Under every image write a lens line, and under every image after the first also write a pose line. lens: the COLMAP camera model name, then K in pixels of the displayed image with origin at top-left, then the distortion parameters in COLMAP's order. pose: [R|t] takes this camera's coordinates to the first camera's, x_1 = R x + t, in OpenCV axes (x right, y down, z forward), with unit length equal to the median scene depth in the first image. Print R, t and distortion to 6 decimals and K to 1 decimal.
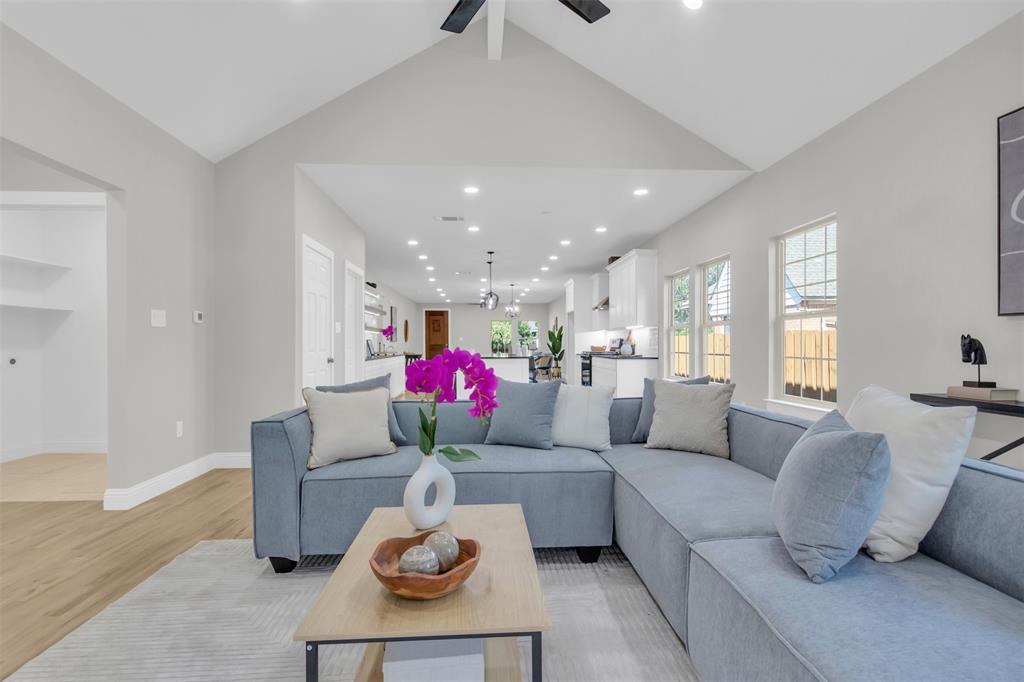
lens RADIAL K [[518.5, 0, 502.2], [0, 518.5, 349.7], [0, 0, 1]] dist [0.015666, -0.004800]
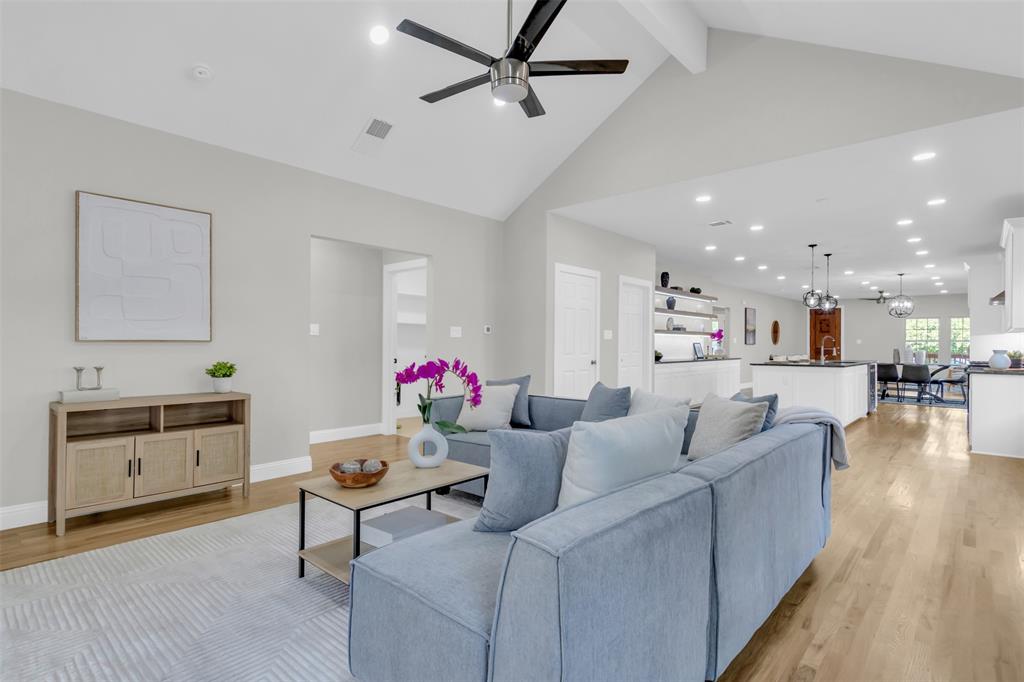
lens RADIAL K [[518.5, 0, 501.0], [0, 518.5, 343.0], [0, 0, 1]] dist [0.015666, -0.004800]
pose [[0.709887, 0.007291, -0.704278, 0.209911], [-0.015919, 0.999857, -0.005695, -0.008057], [0.704135, 0.015254, 0.709902, -0.000282]]
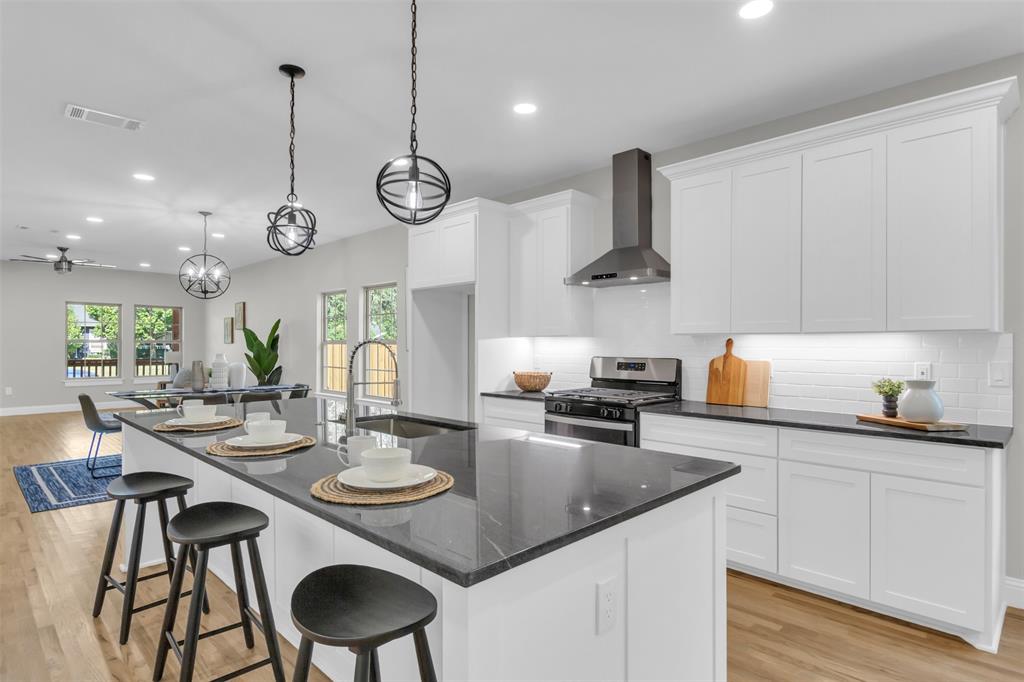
lens RADIAL K [[545.0, 0, 509.3], [0, 545.0, 342.2], [0, 0, 1]] dist [0.008072, -0.005705]
pose [[0.729127, 0.008770, 0.684322, -0.136903], [0.000581, 0.999910, -0.013433, -0.027492], [-0.684378, 0.010192, 0.729056, 0.749061]]
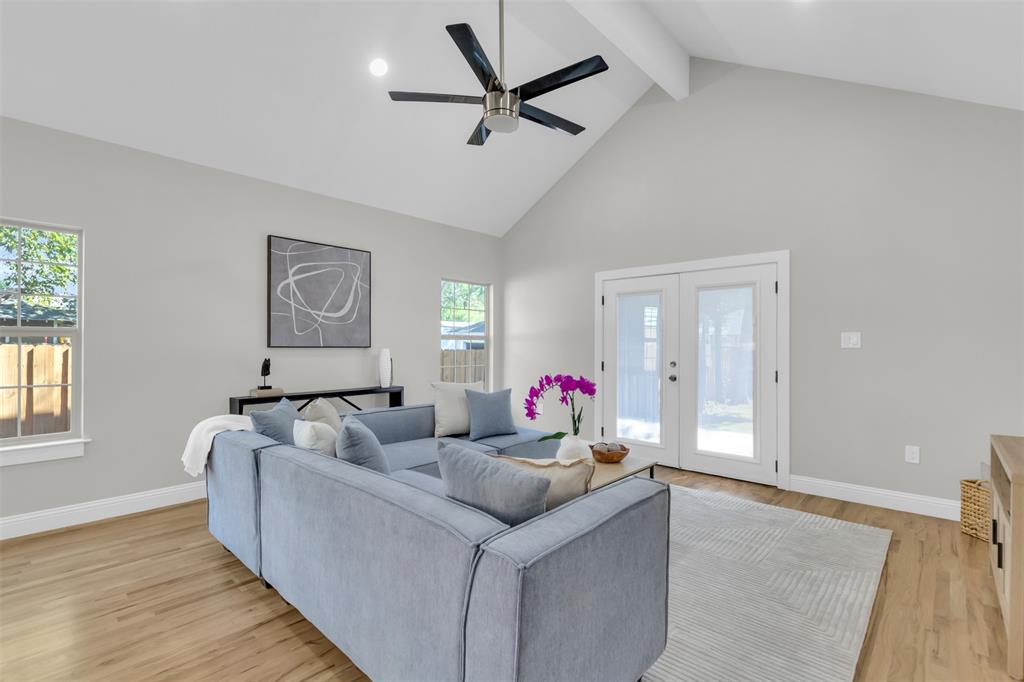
lens RADIAL K [[471.2, 0, 504.6], [0, 471.2, 349.4], [0, 0, 1]] dist [0.000617, -0.000655]
pose [[-0.707102, -0.001208, 0.707111, -0.194252], [0.007948, 0.999922, 0.009655, -0.017895], [-0.707067, 0.012447, -0.707037, 0.417998]]
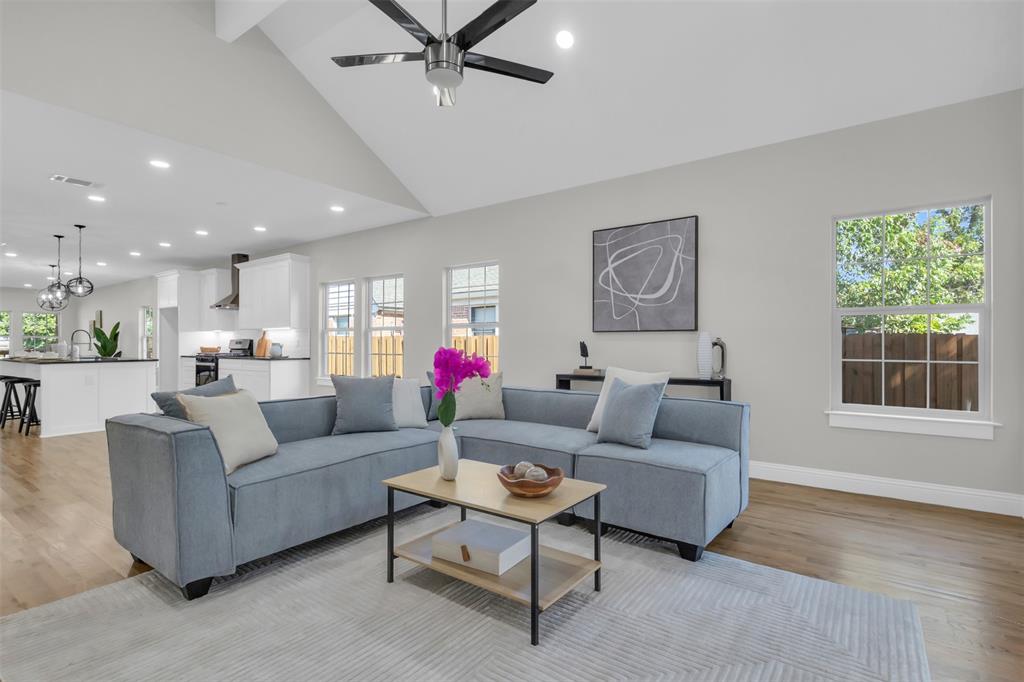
lens RADIAL K [[518.5, 0, 517.7], [0, 518.5, 343.1], [0, 0, 1]] dist [0.015666, -0.004800]
pose [[0.634884, 0.008095, 0.772565, -0.194495], [0.003849, 0.999900, -0.013640, 0.000570], [-0.772598, 0.011633, 0.634789, -0.002294]]
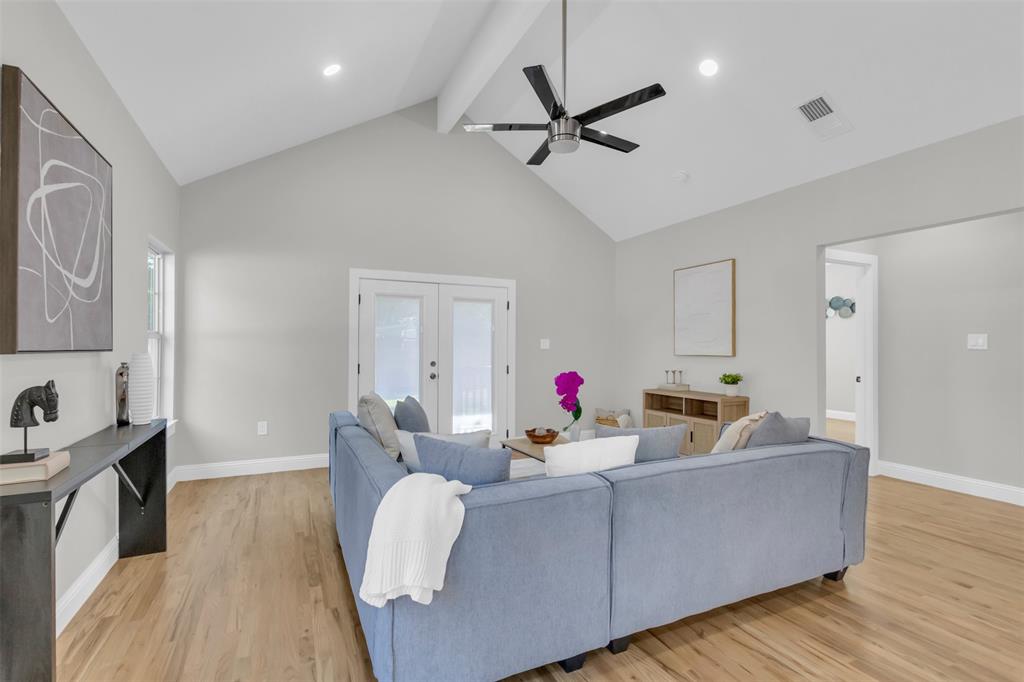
lens RADIAL K [[471.2, 0, 509.1], [0, 471.2, 343.3], [0, 0, 1]] dist [0.000617, -0.000655]
pose [[-0.919068, -0.001544, -0.394095, 0.159764], [-0.002681, 0.999994, 0.002334, -0.021907], [0.394089, 0.003201, -0.919067, 0.487253]]
